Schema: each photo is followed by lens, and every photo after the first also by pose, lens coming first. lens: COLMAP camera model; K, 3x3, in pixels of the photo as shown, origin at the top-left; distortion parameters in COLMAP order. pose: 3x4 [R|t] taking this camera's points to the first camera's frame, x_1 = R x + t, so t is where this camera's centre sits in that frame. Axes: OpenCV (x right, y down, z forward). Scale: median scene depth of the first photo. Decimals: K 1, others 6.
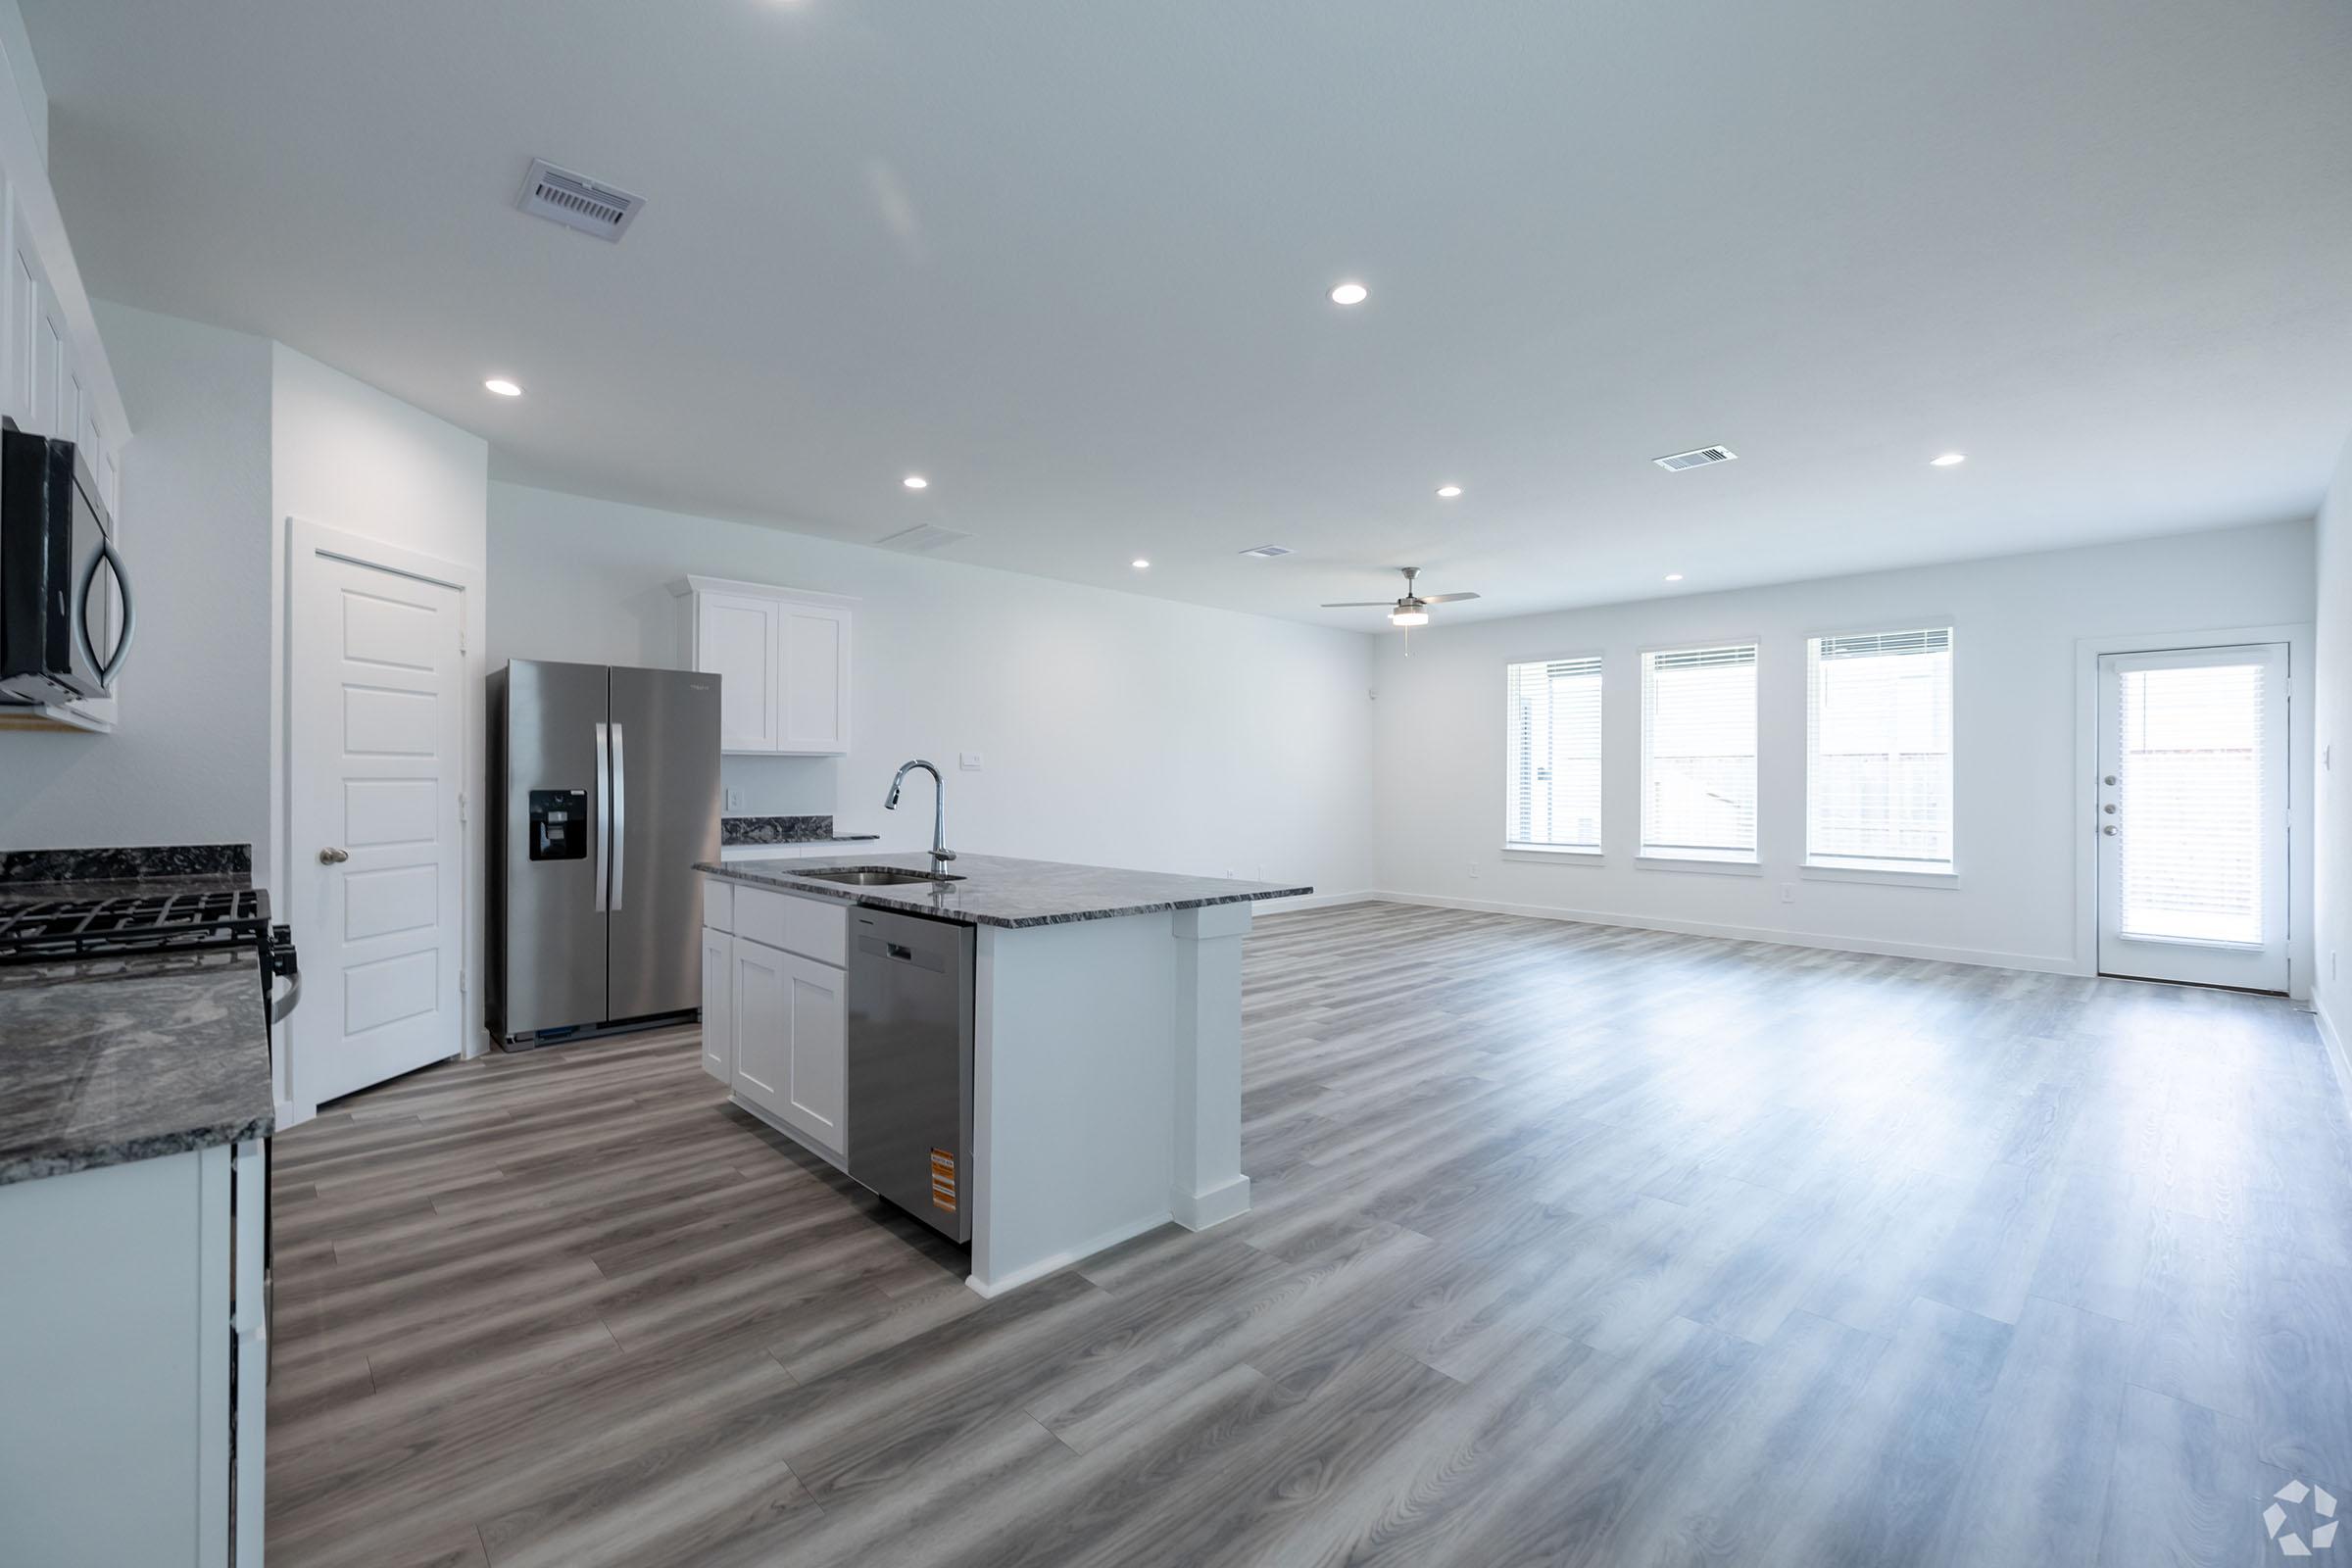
lens RADIAL K [[982.4, 0, 1176.0], [0, 982.4, 784.0], [0, 0, 1]] dist [0.001497, 0.000176]
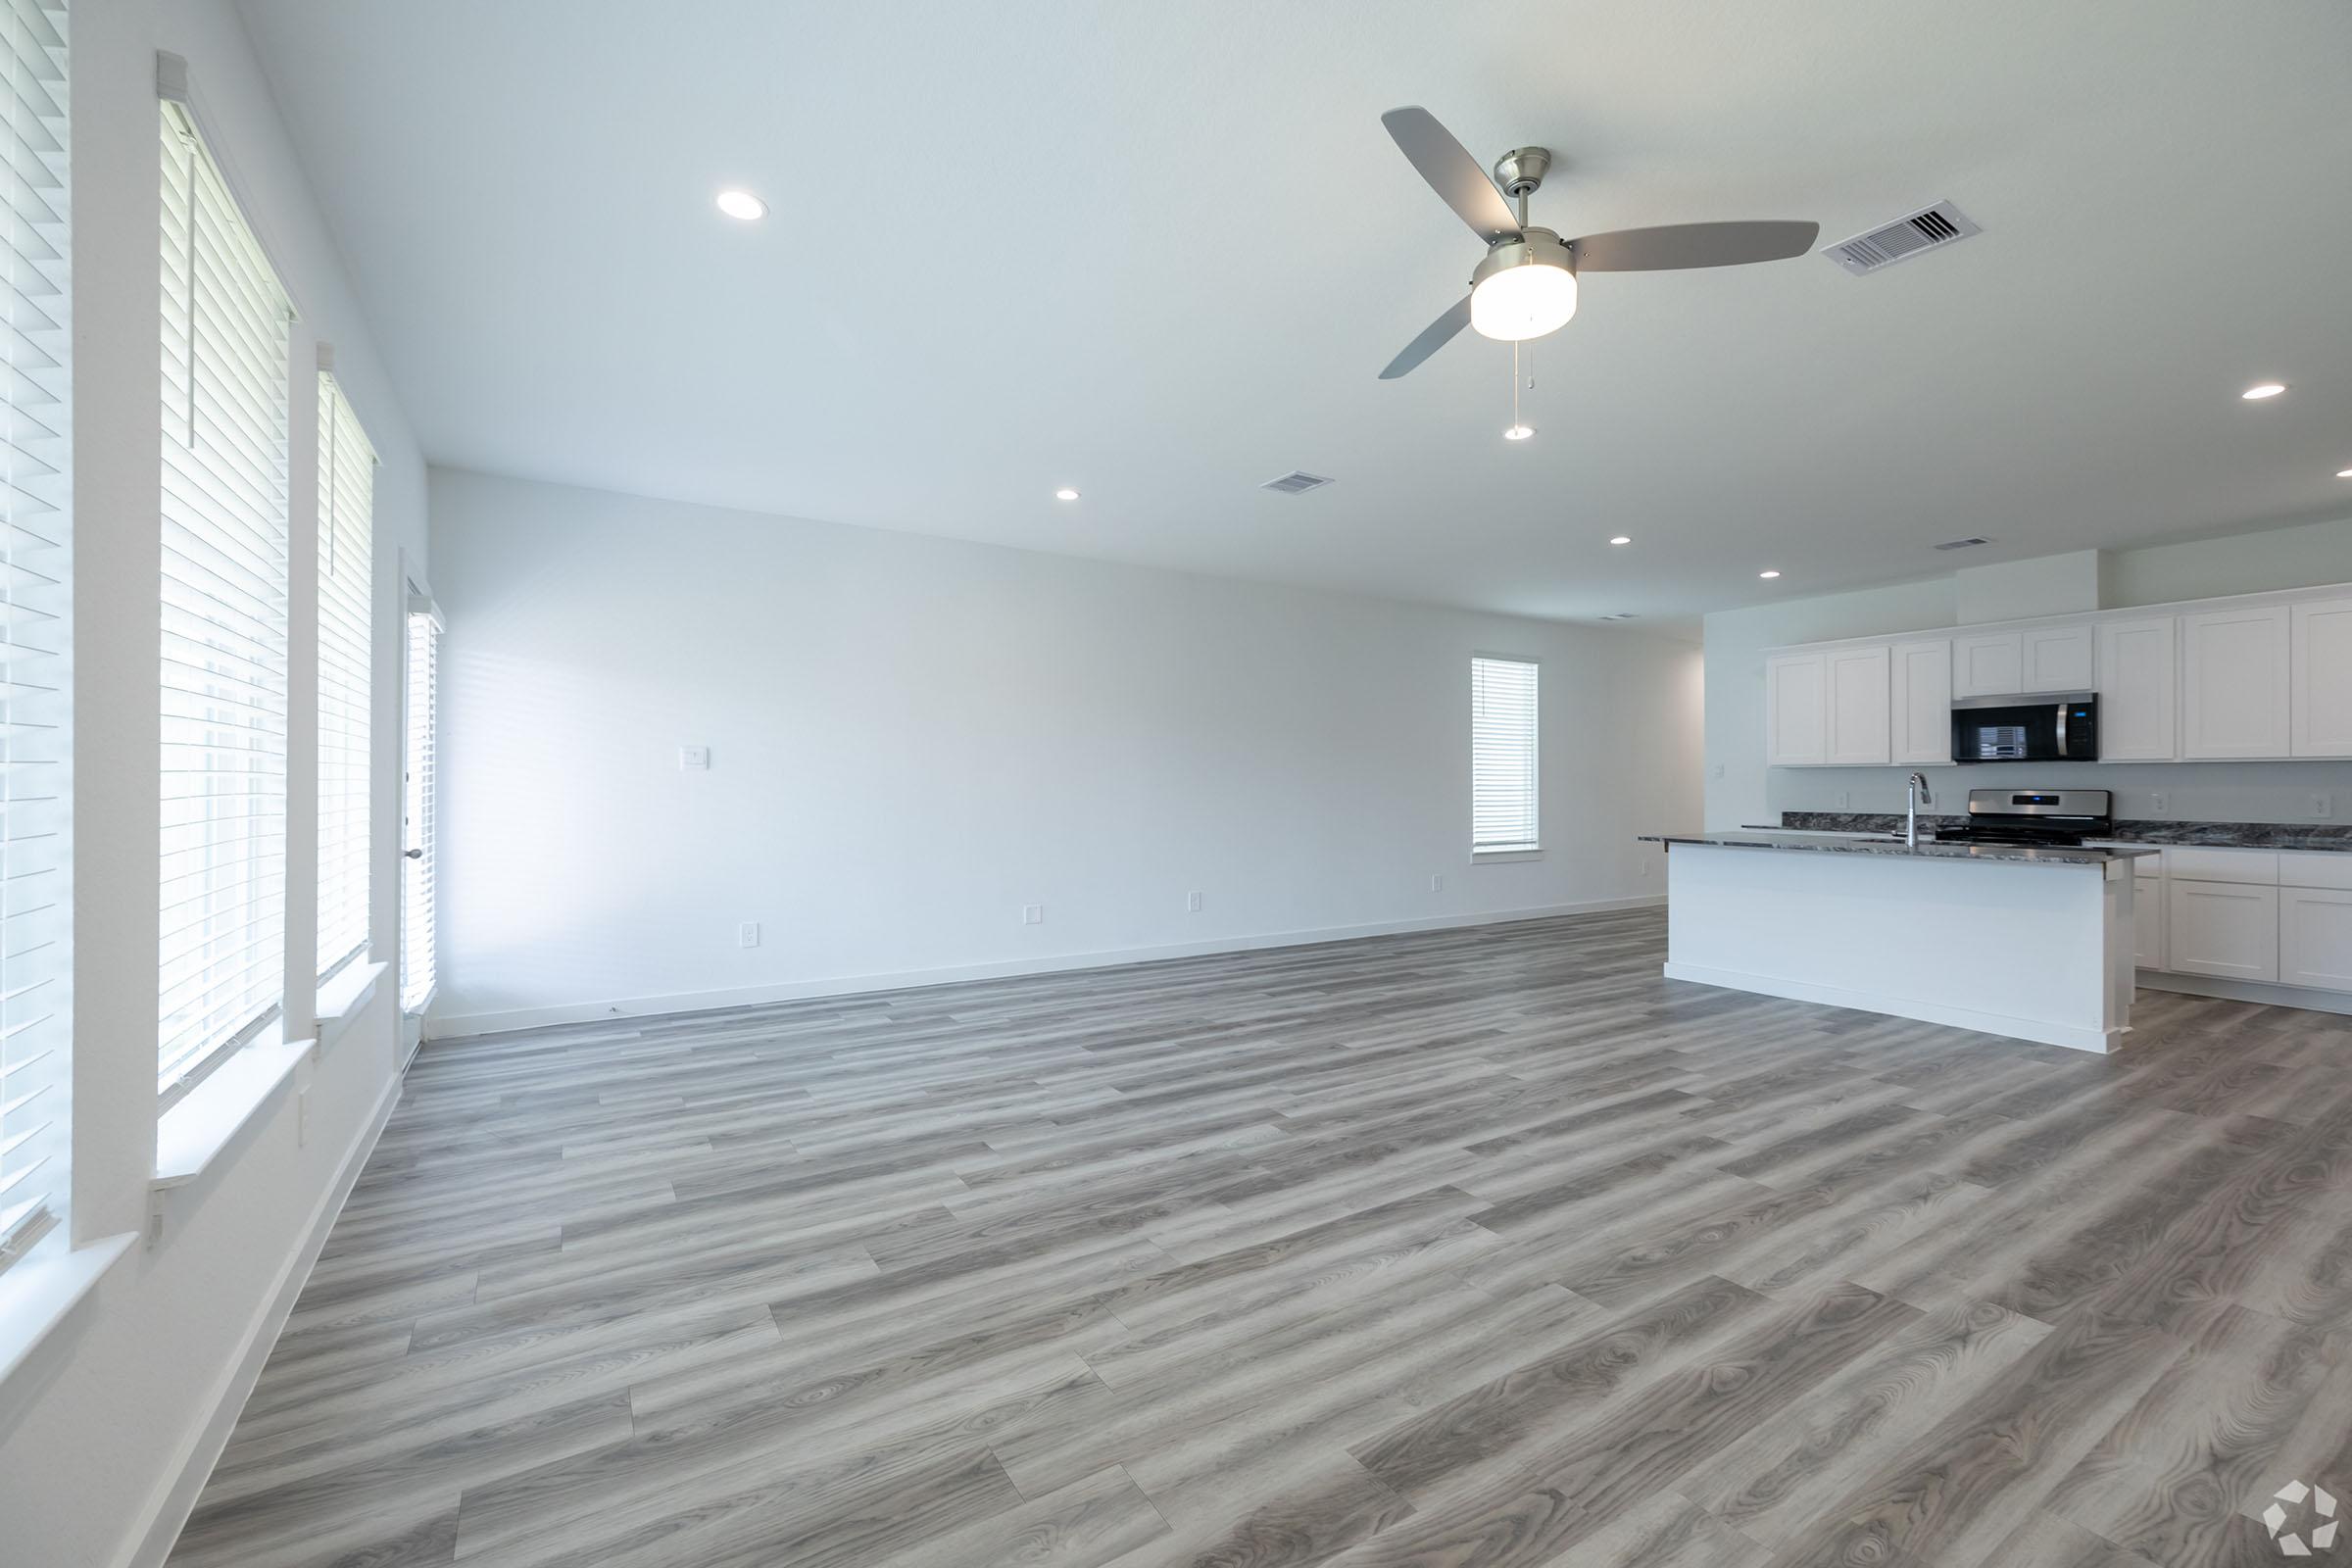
lens RADIAL K [[982.4, 0, 1176.0], [0, 982.4, 784.0], [0, 0, 1]] dist [0.001497, 0.000176]
pose [[-0.980986, -0.001060, 0.194078, 0.584260], [0.000024, 0.999984, 0.005579, -0.018301], [-0.194081, 0.005478, -0.980970, 2.726700]]
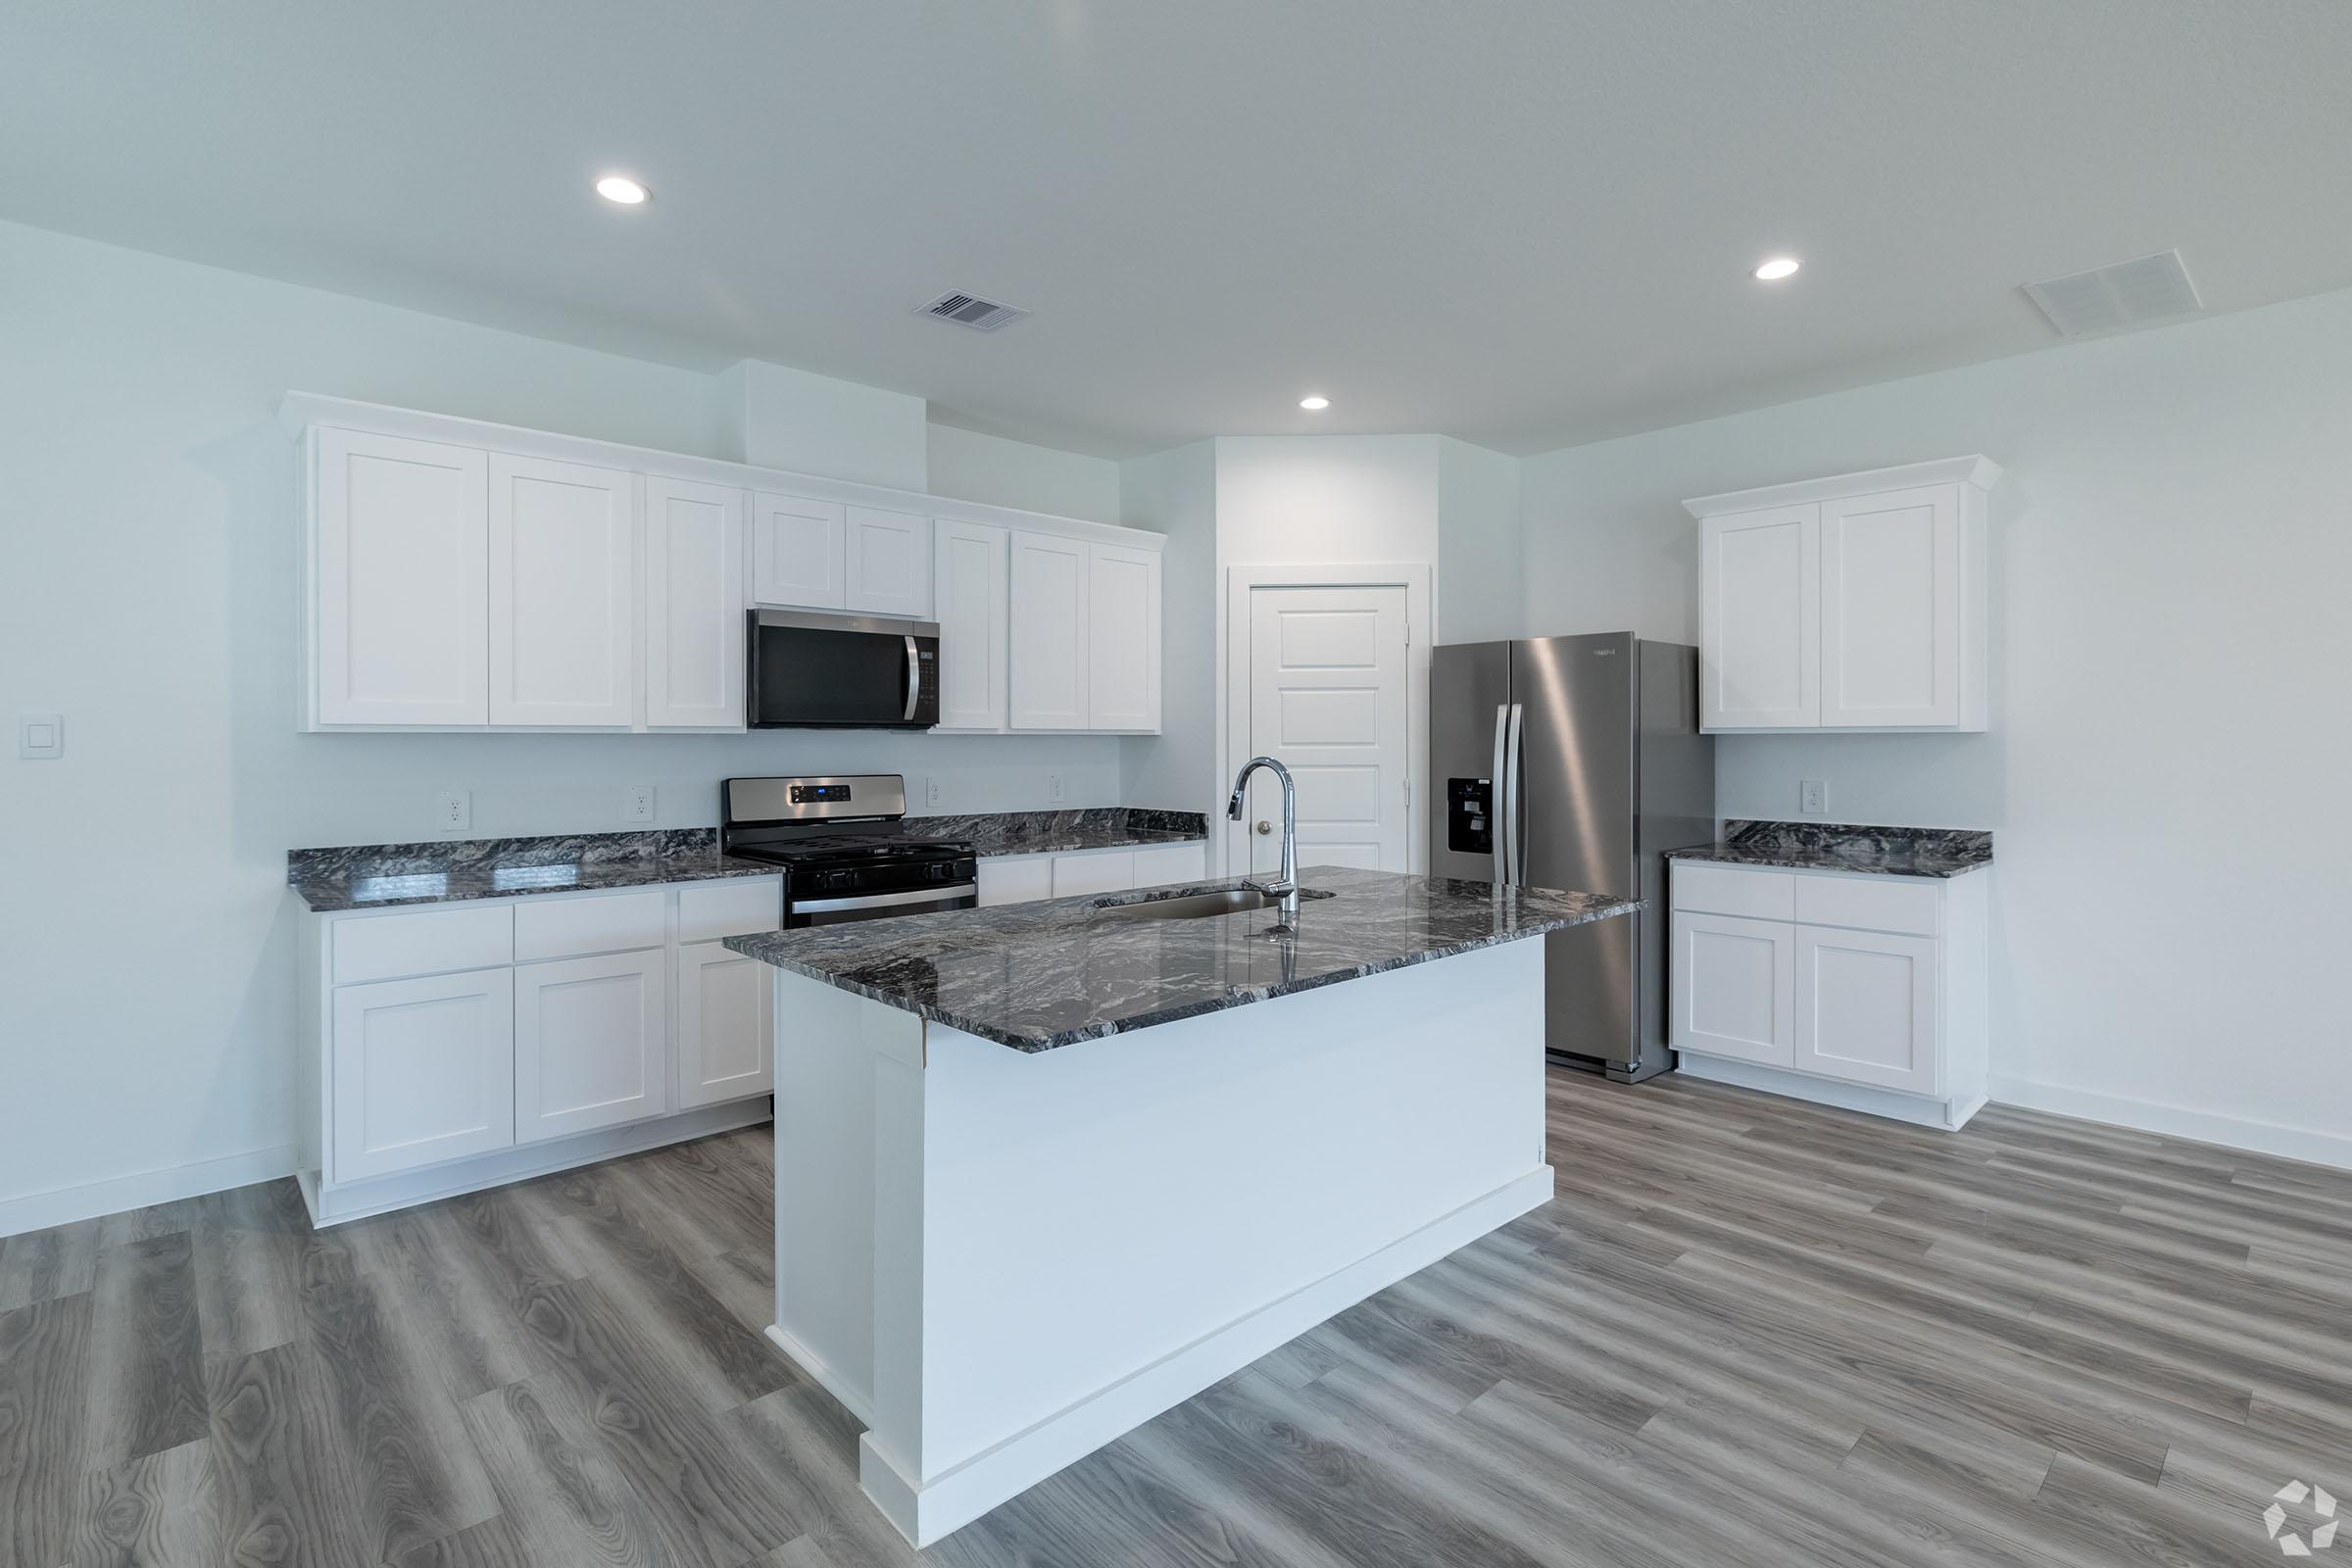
lens RADIAL K [[1115.9, 0, 1165.2], [0, 1115.9, 741.8], [0, 0, 1]] dist [-0.000087, -0.000621]
pose [[-0.020229, -0.001632, -0.999794, 0.588173], [-0.002087, 0.999997, -0.001590, -0.034370], [0.999793, 0.002055, -0.020233, 0.932274]]
